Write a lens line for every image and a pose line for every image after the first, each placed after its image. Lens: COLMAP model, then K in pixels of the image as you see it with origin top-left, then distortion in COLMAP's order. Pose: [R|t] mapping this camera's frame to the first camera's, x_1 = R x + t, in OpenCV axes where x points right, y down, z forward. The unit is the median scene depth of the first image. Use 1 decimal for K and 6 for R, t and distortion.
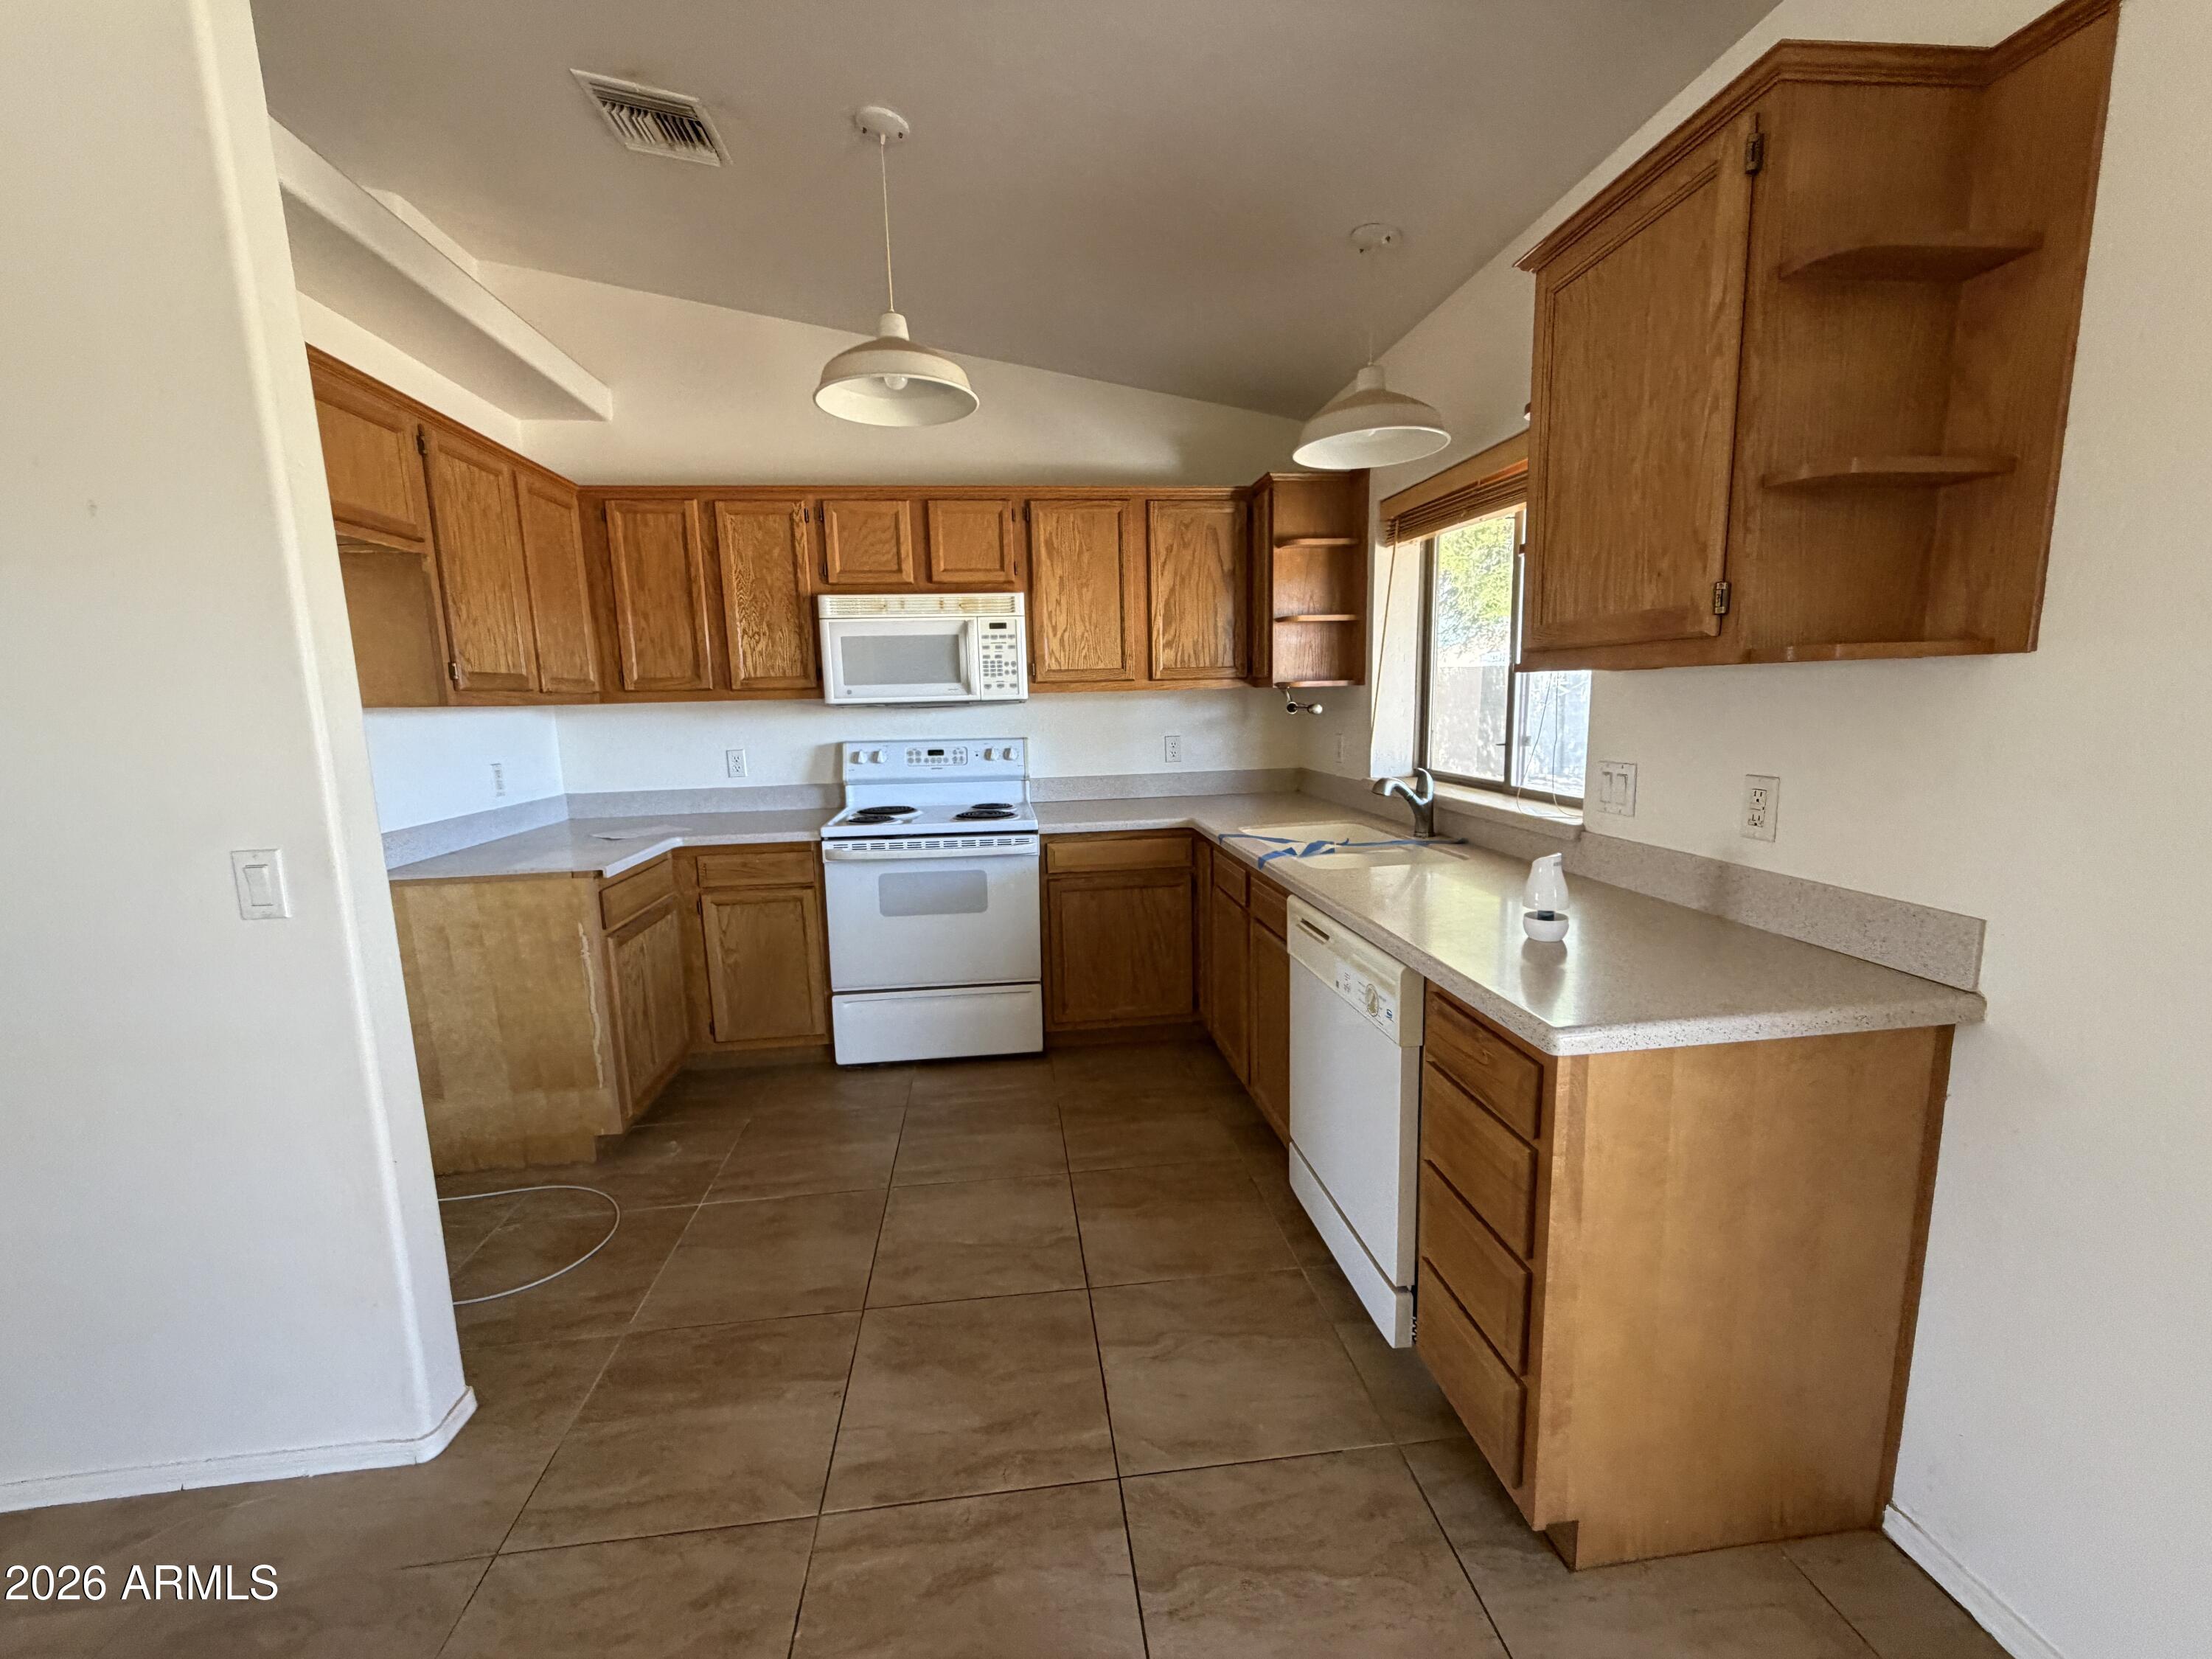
lens RADIAL K [[877.9, 0, 1097.9], [0, 877.9, 834.0], [0, 0, 1]] dist [-0.001590, 0.000585]
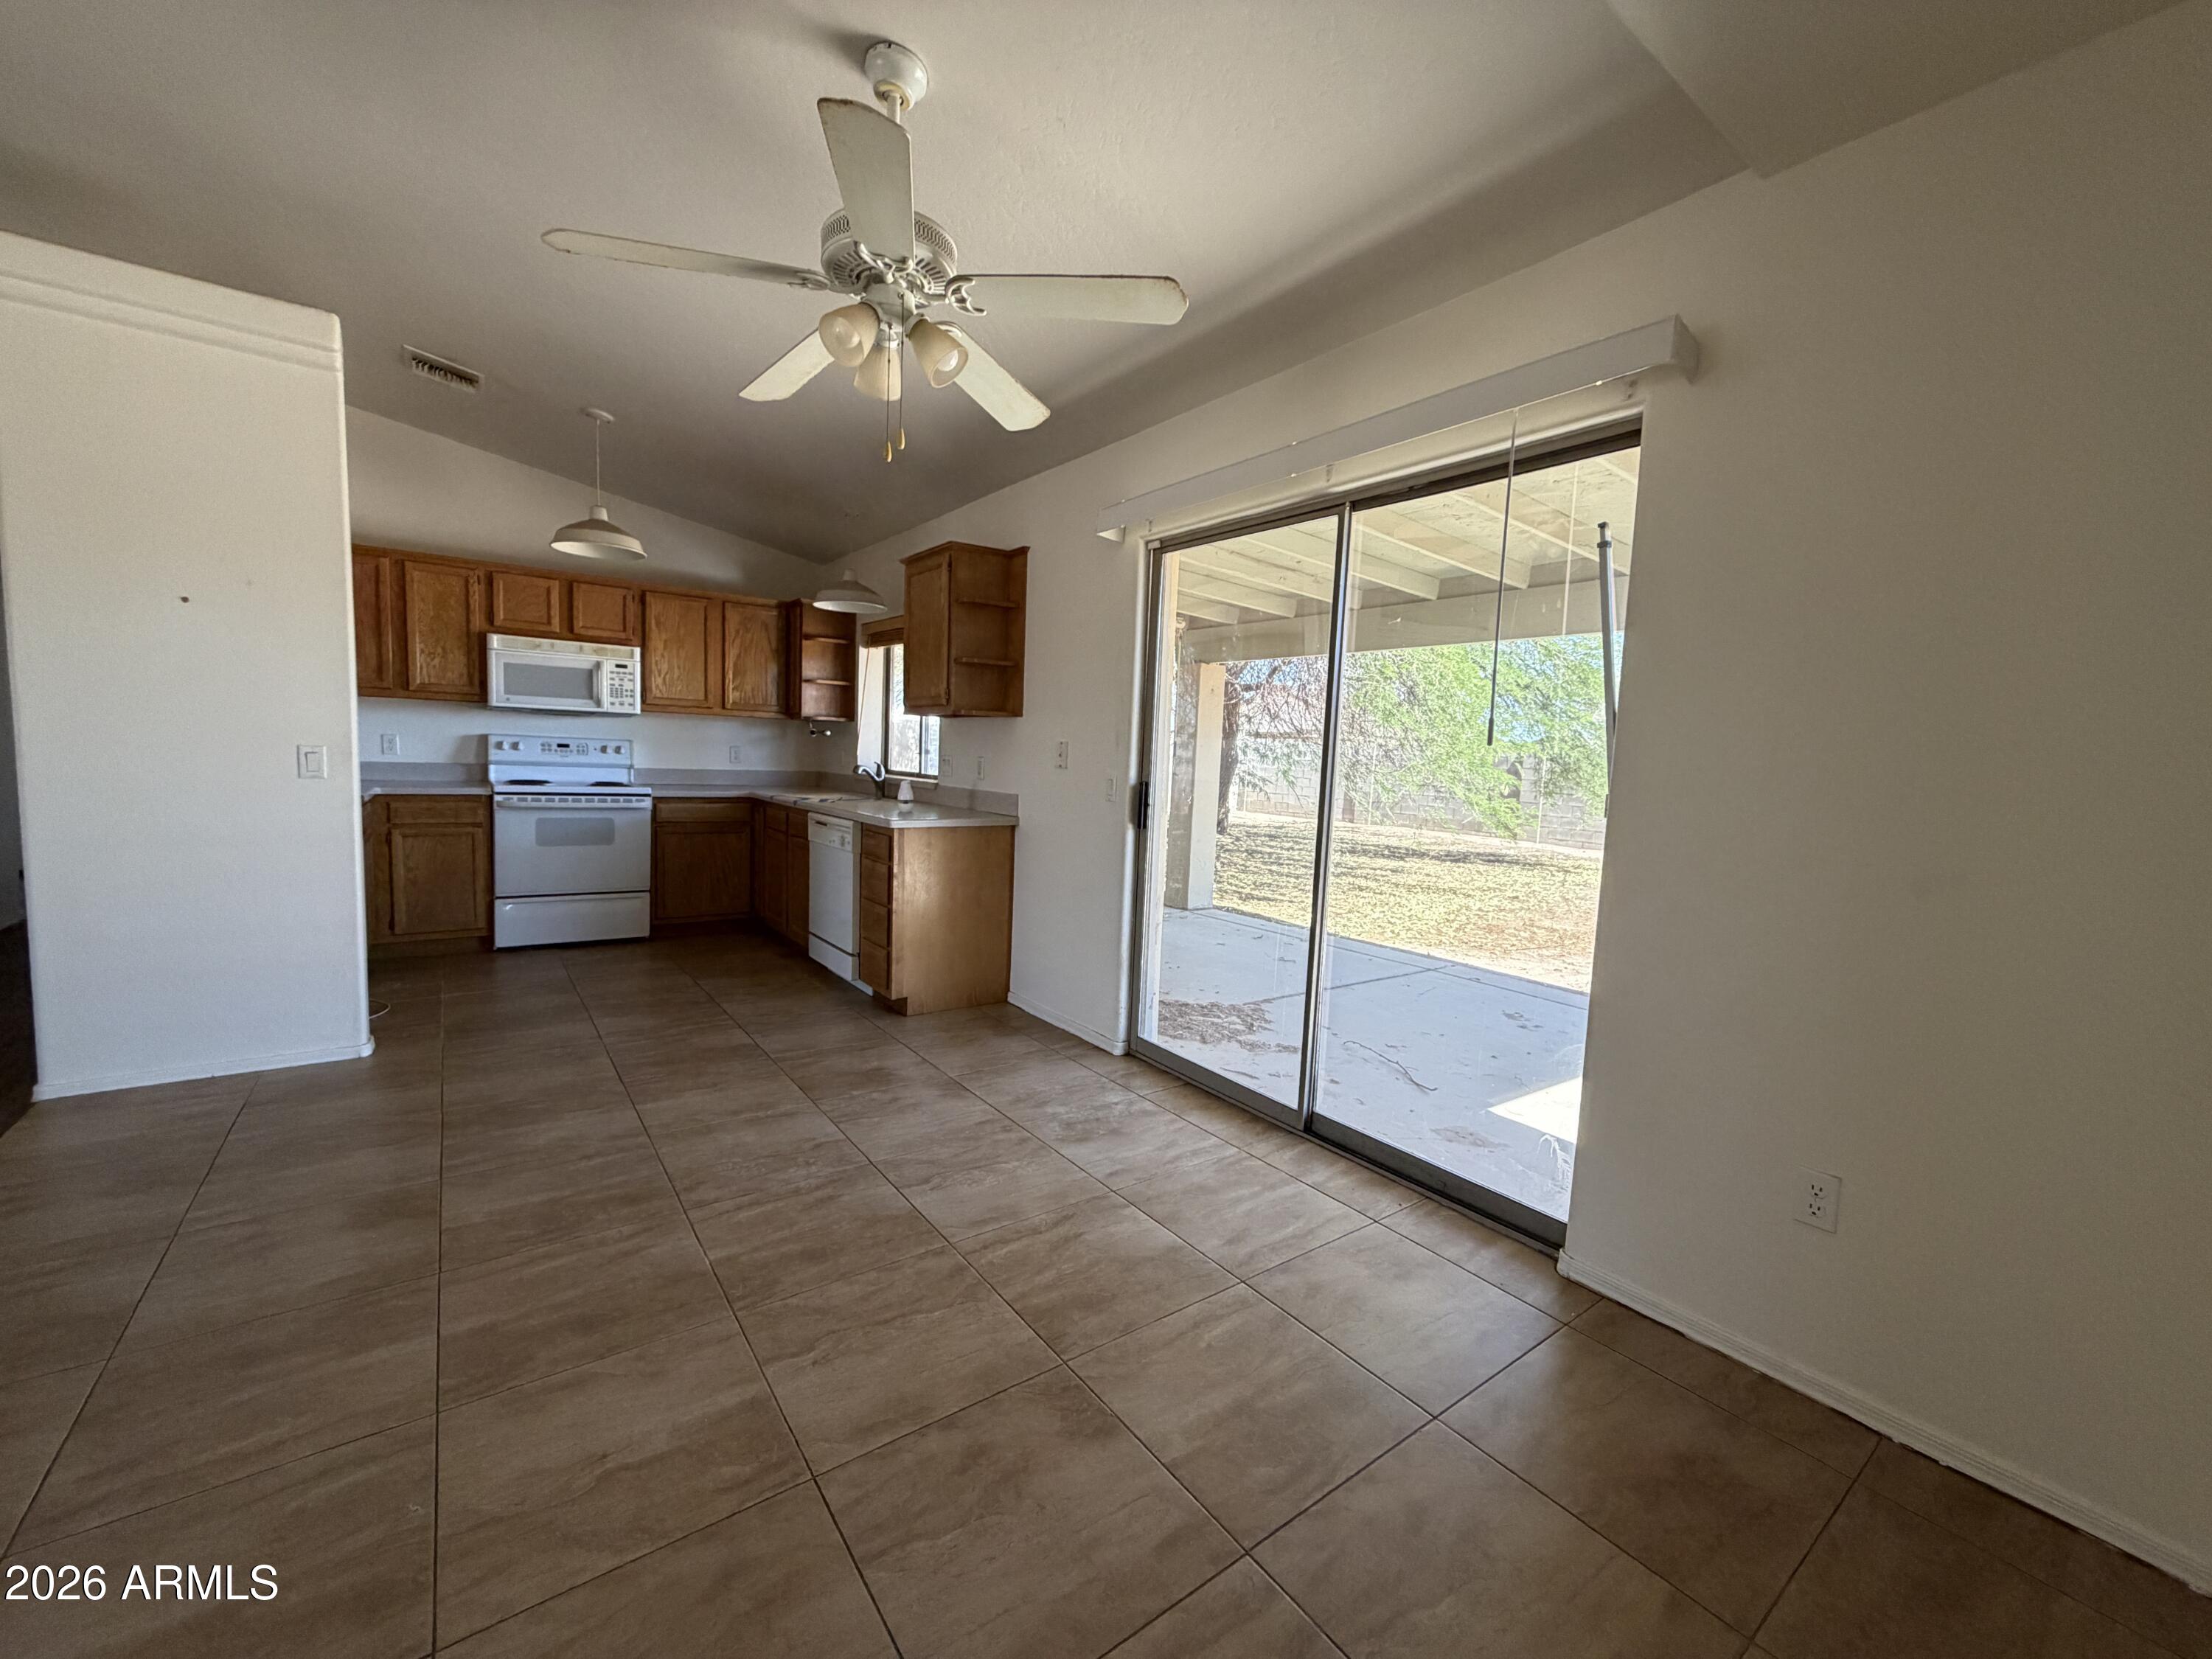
lens RADIAL K [[877.9, 0, 1099.0], [0, 877.9, 828.7], [0, 0, 1]] dist [-0.001590, 0.000585]
pose [[0.865783, 0.017705, 0.500106, -0.158897], [0.015327, 0.997967, -0.061865, 0.169223], [-0.500184, 0.061226, 0.863752, -0.795100]]
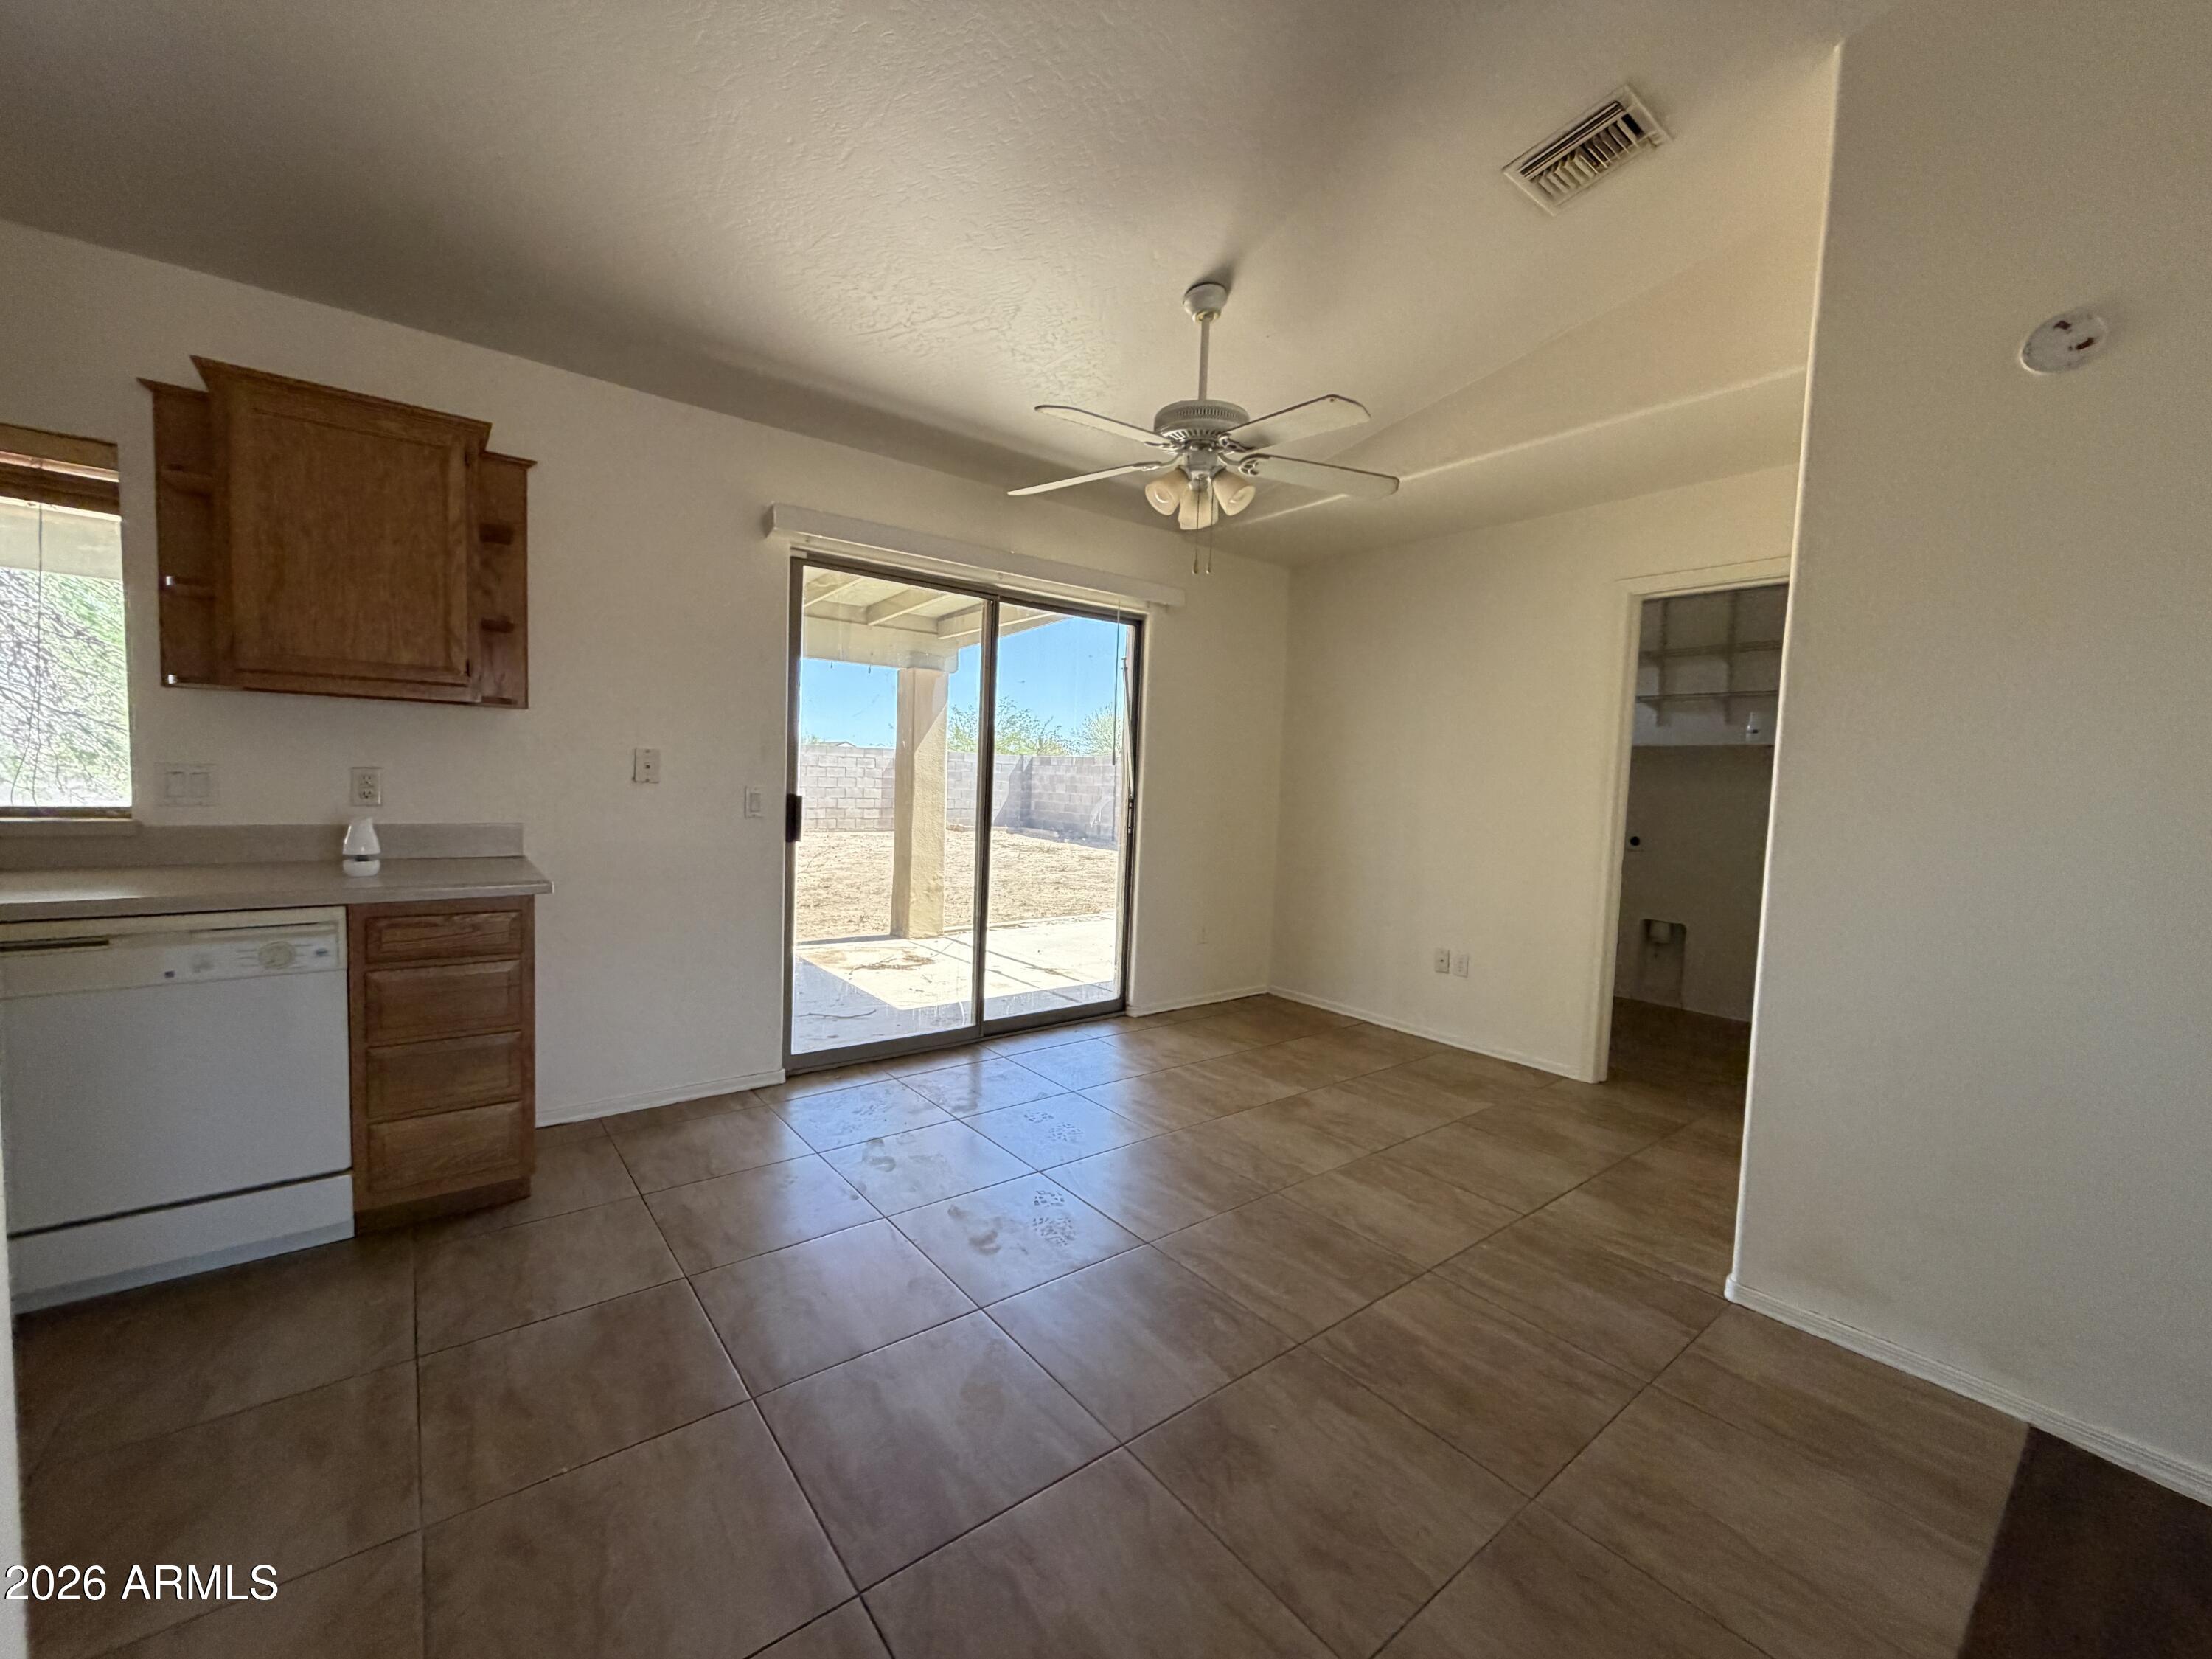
lens RADIAL K [[877.9, 0, 1100.7], [0, 877.9, 831.4], [0, 0, 1]] dist [-0.001590, 0.000585]
pose [[-0.523954, -0.045324, 0.850540, -0.660703], [0.111346, 0.986369, 0.121154, 0.003558], [-0.844437, 0.158184, -0.511766, 0.337042]]
